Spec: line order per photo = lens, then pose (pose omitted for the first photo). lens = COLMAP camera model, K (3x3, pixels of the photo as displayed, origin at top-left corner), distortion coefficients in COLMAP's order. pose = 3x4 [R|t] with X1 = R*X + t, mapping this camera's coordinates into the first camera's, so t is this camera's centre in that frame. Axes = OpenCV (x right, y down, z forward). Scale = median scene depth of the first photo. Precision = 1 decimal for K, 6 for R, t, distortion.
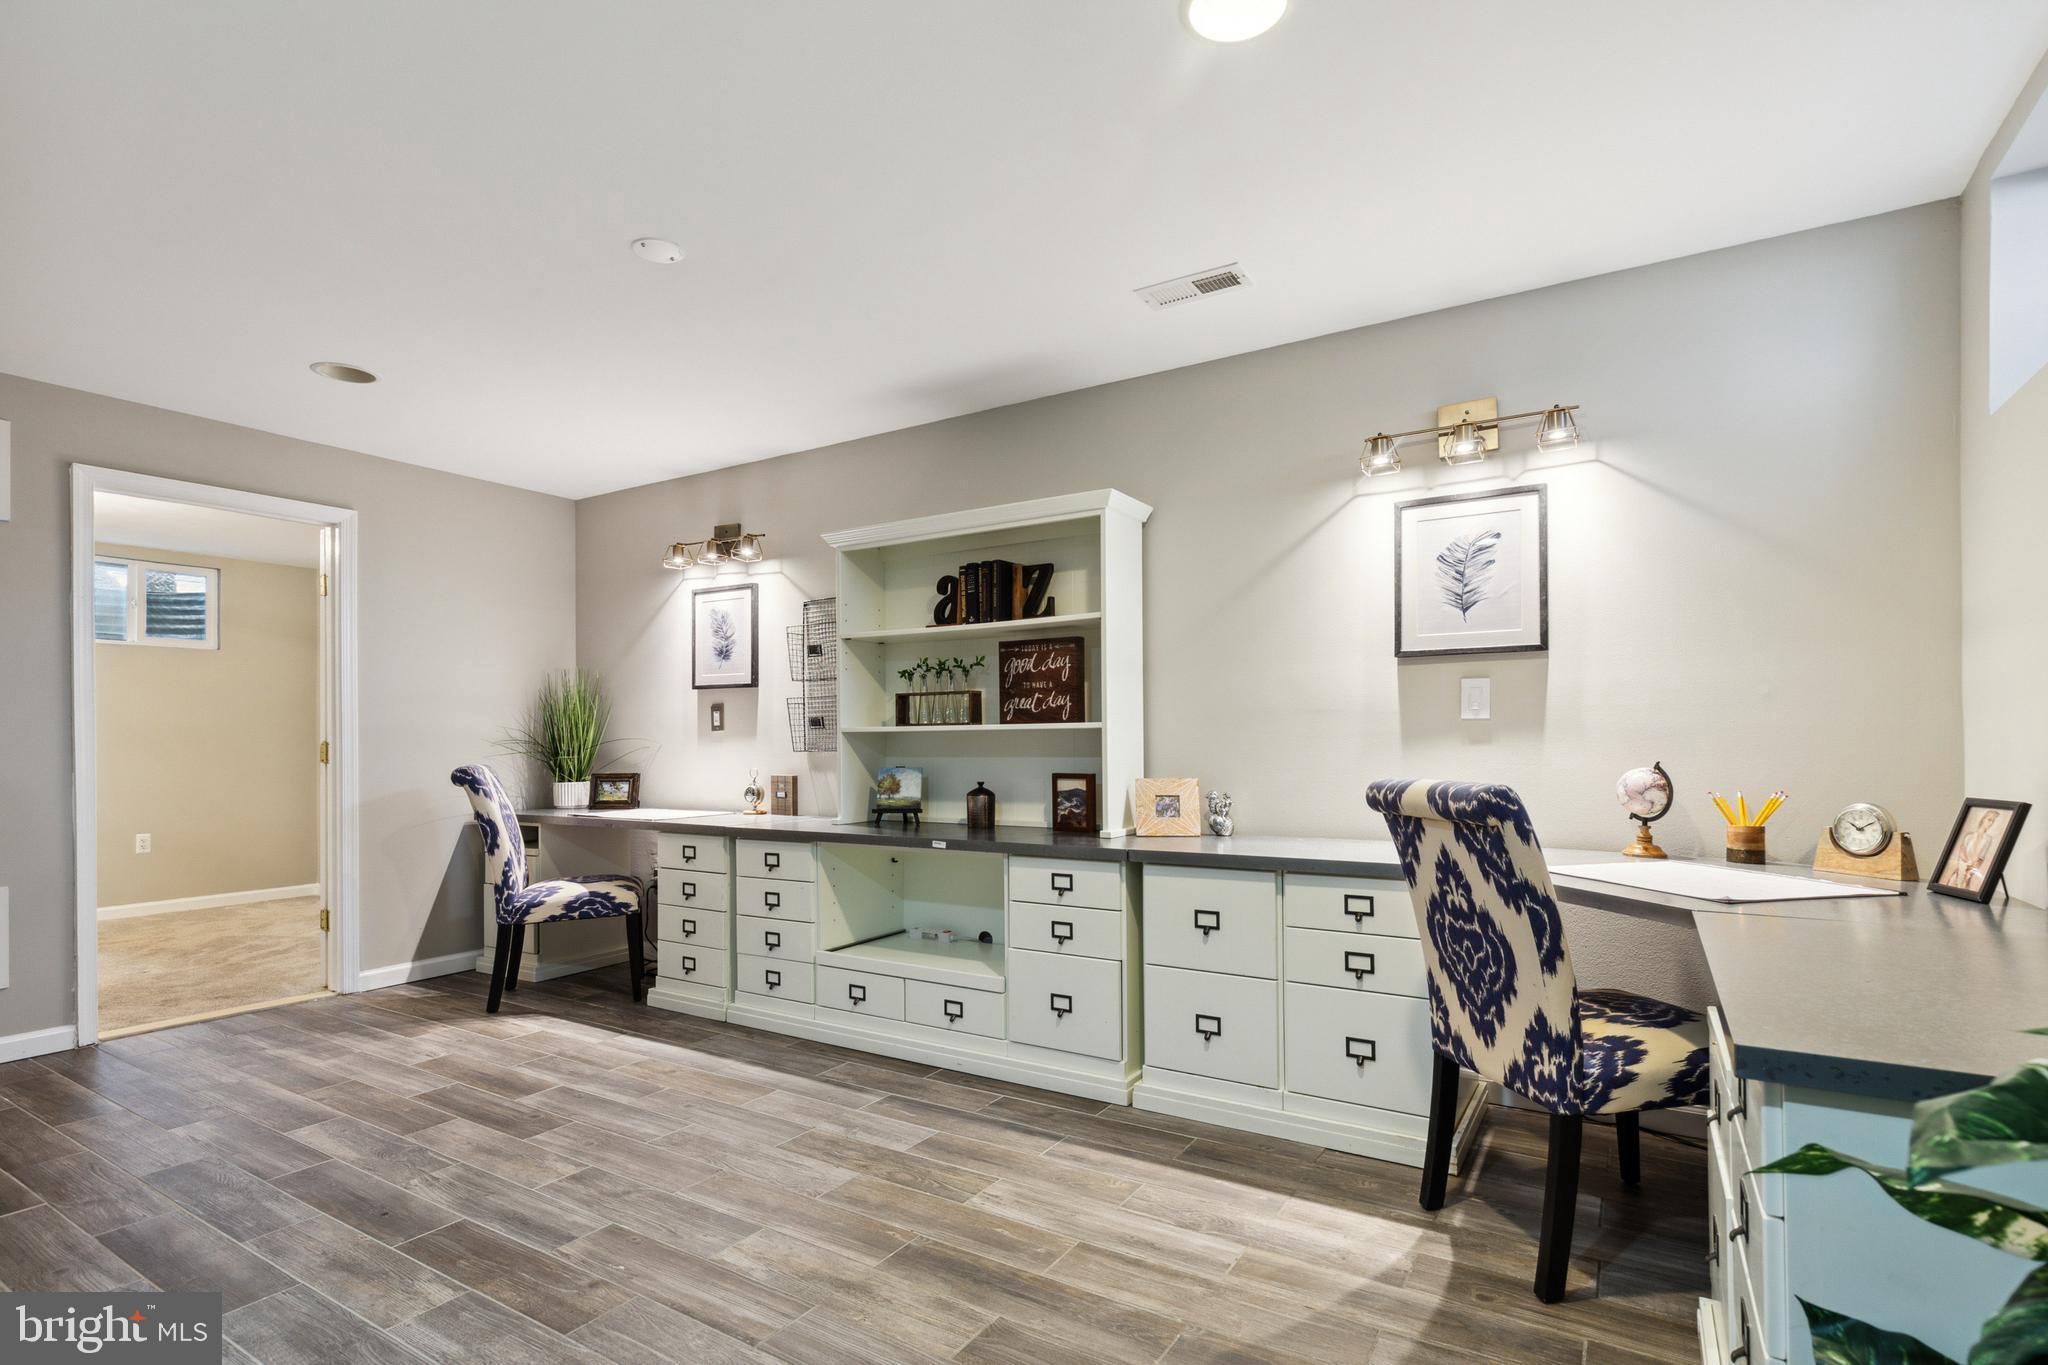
lens RADIAL K [[949.2, 0, 971.5], [0, 949.2, 733.2], [0, 0, 1]] dist [0.010271, -0.001883]
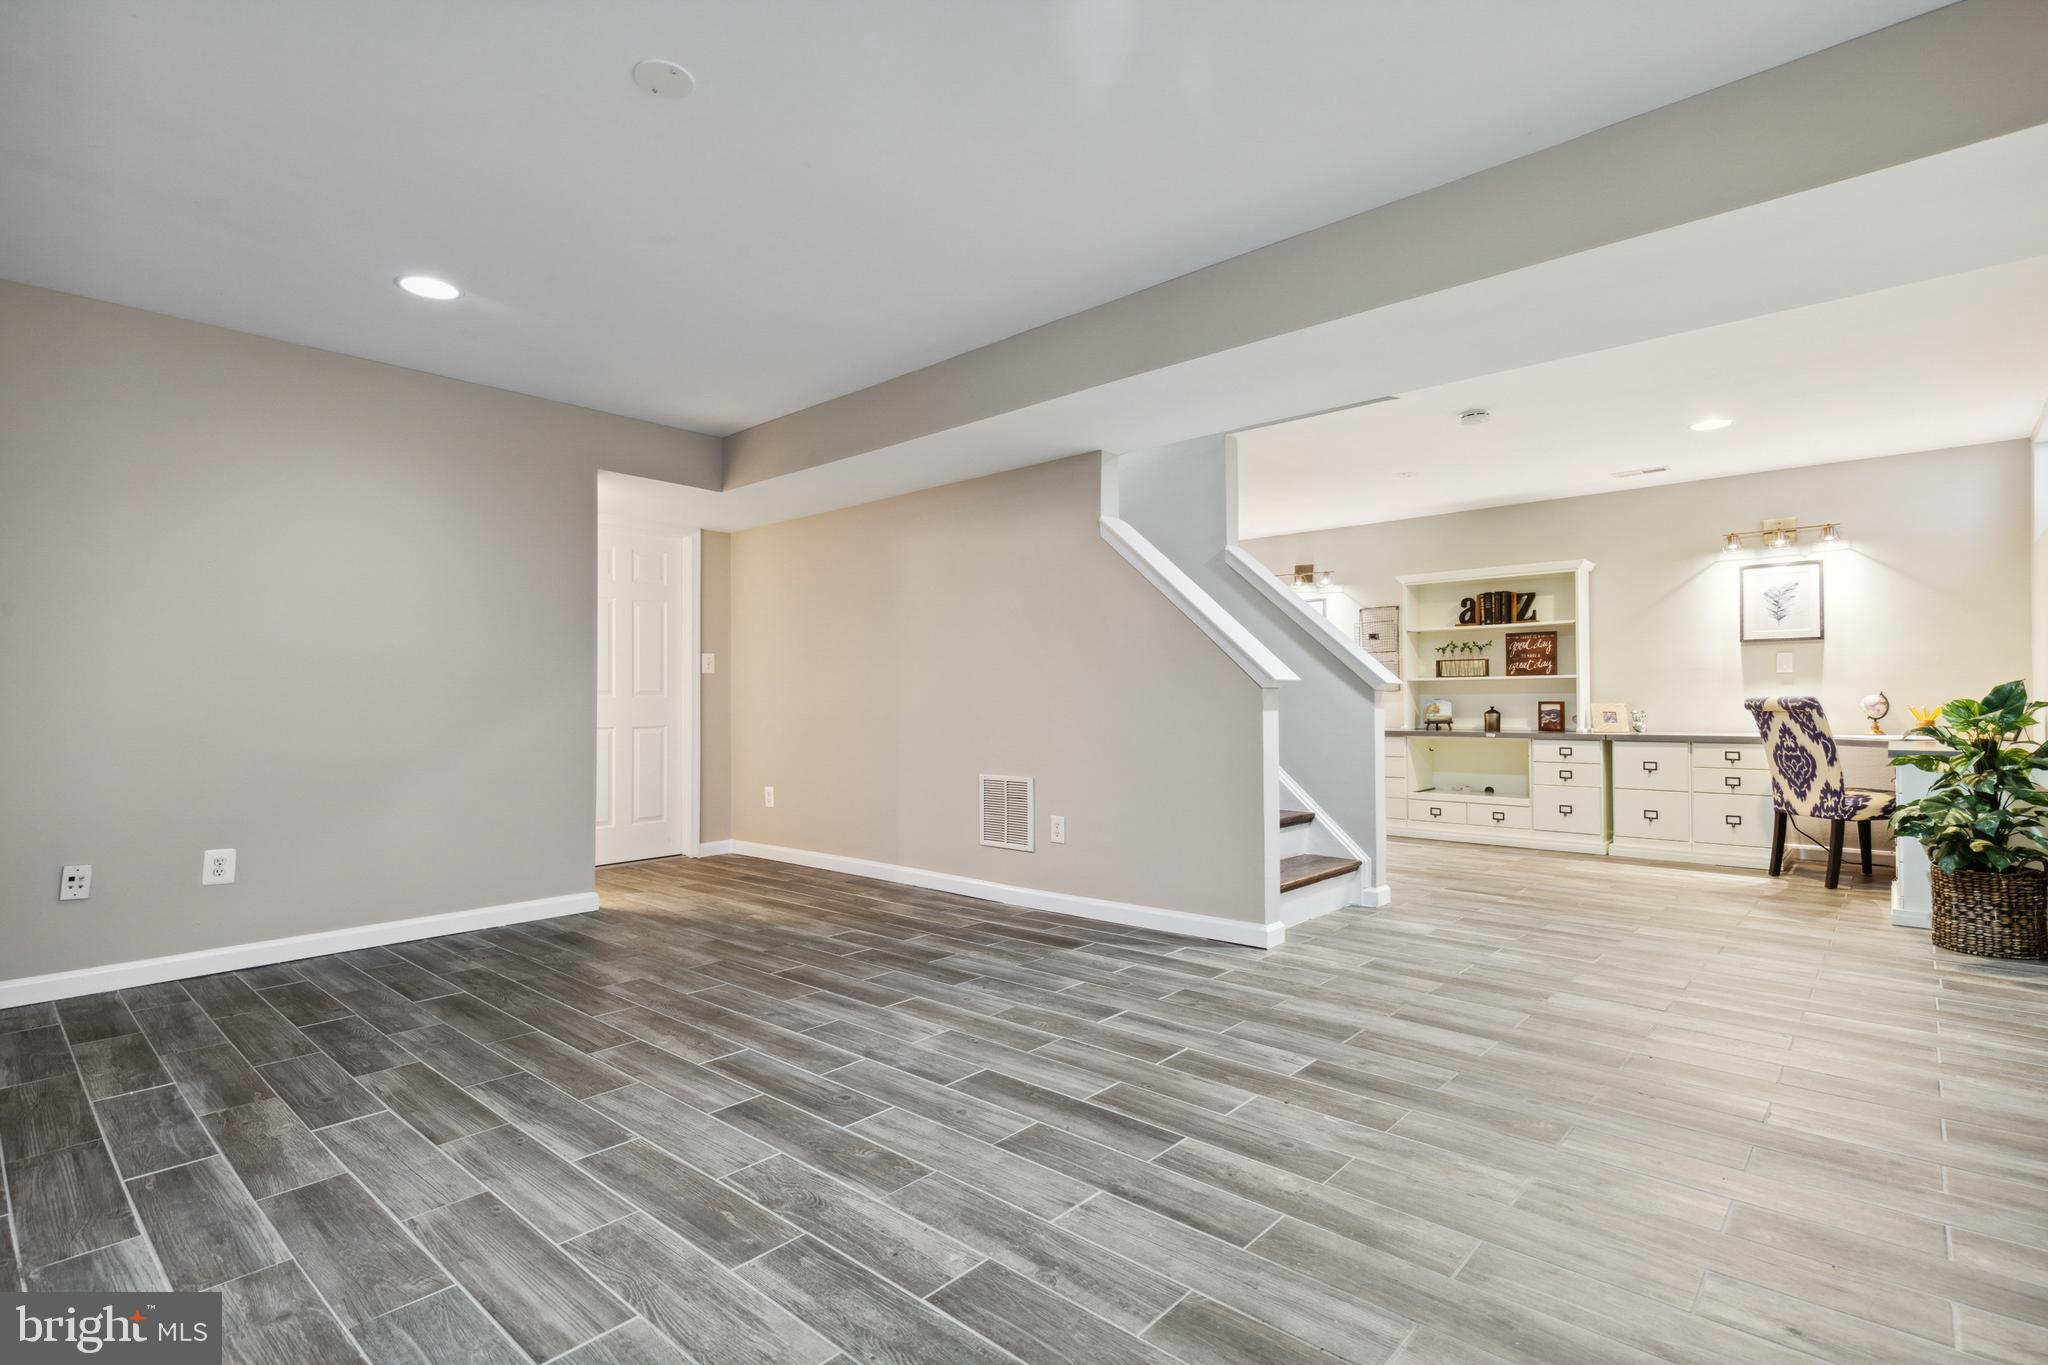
lens RADIAL K [[949.2, 0, 1021.6], [0, 949.2, 687.6], [0, 0, 1]] dist [0.010271, -0.001883]
pose [[0.990928, 0.000872, -0.134393, -0.822340], [-0.001795, 0.999976, -0.006750, 0.033997], [0.134384, 0.006930, 0.990905, -1.256765]]
